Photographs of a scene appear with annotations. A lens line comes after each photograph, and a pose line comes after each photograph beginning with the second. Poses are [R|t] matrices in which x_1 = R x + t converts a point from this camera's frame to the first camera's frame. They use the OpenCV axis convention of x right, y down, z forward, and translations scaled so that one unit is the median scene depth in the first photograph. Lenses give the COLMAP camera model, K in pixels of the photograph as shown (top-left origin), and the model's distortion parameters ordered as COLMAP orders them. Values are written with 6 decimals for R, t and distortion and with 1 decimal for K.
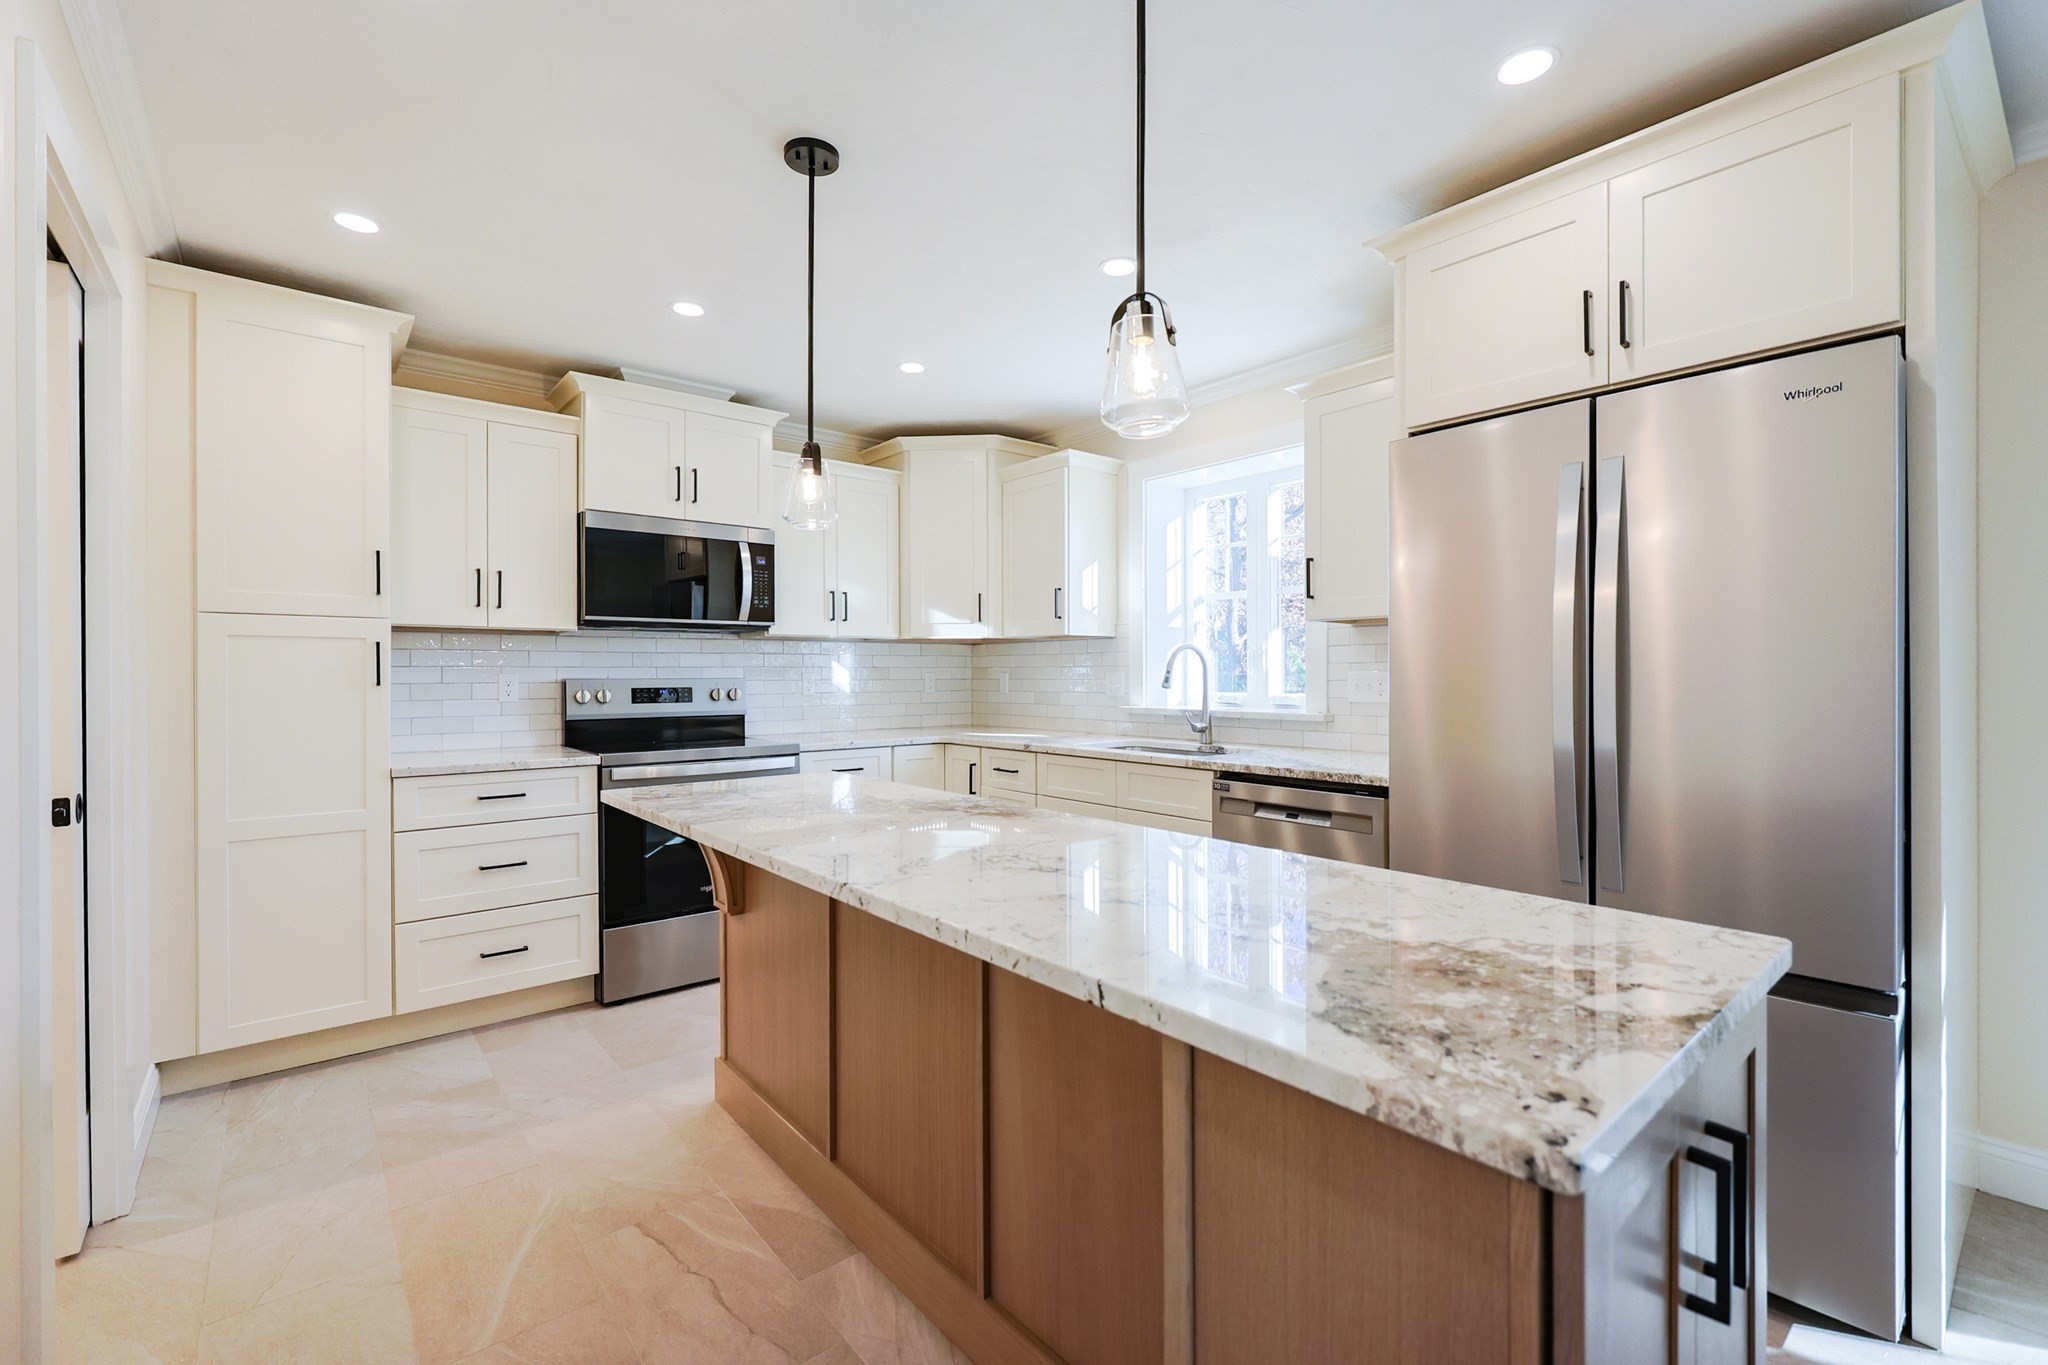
lens RADIAL K [[874.8, 0, 1029.5], [0, 874.8, 680.2], [0, 0, 1]] dist [-0.000245, 0.000173]
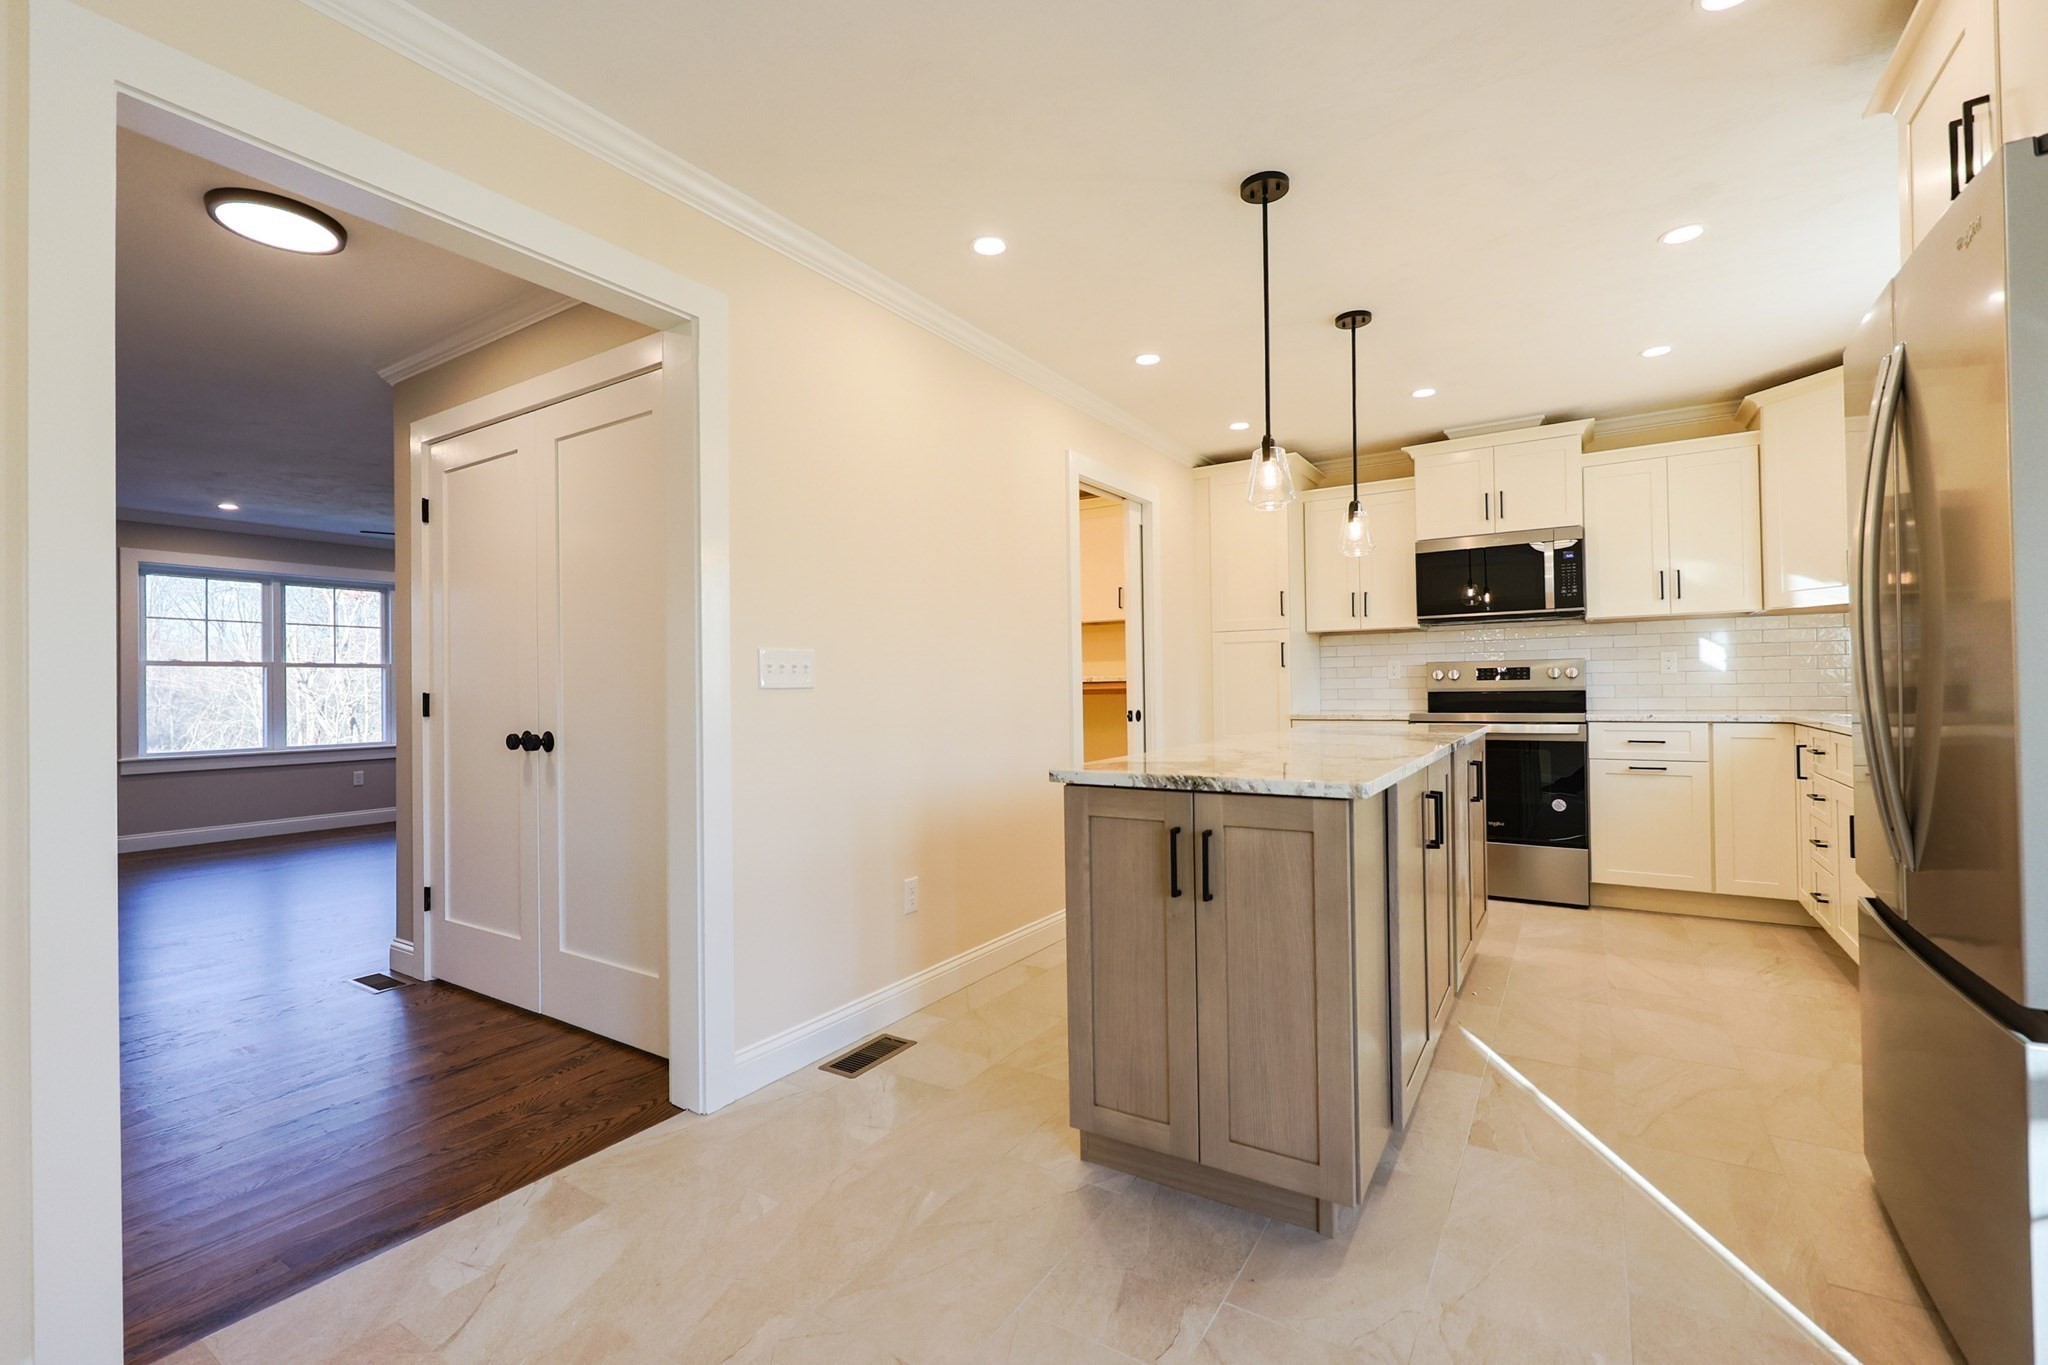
lens RADIAL K [[874.8, 0, 1029.5], [0, 874.8, 680.2], [0, 0, 1]] dist [-0.000245, 0.000173]
pose [[0.299355, -0.008857, -0.954101, 0.605146], [0.009003, 0.999939, -0.006458, 0.030296], [0.954099, -0.006656, 0.299417, -0.019530]]
